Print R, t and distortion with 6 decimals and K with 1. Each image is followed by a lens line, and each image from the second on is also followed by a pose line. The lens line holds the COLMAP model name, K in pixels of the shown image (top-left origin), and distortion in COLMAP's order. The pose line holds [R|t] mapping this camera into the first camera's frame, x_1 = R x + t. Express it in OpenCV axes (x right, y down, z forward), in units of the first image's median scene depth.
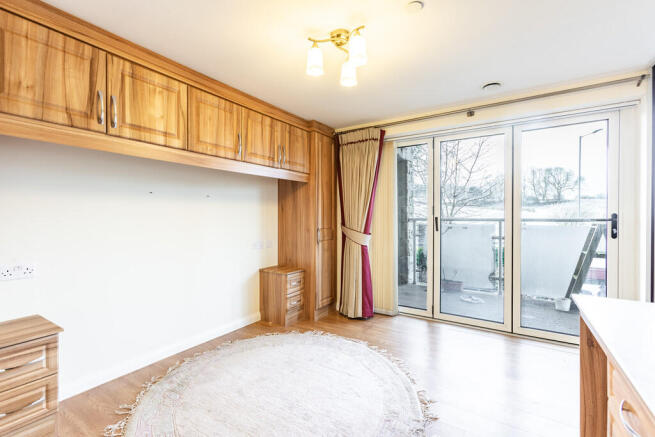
lens RADIAL K [[291.3, 0, 326.3], [0, 291.3, 219.7], [0, 0, 1]] dist [-0.001429, 0.000018]
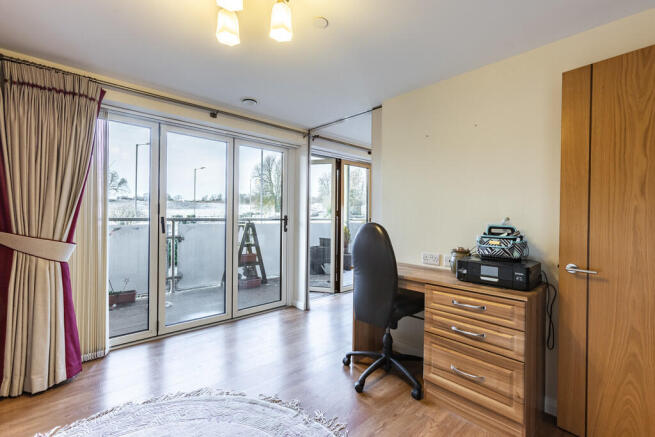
lens RADIAL K [[291.3, 0, 324.4], [0, 291.3, 217.6], [0, 0, 1]] dist [-0.001429, 0.000018]
pose [[0.255270, 0.001559, 0.966869, -0.334188], [0.000609, 0.999998, -0.001773, -0.005000], [-0.966870, 0.001042, 0.255268, 0.321005]]
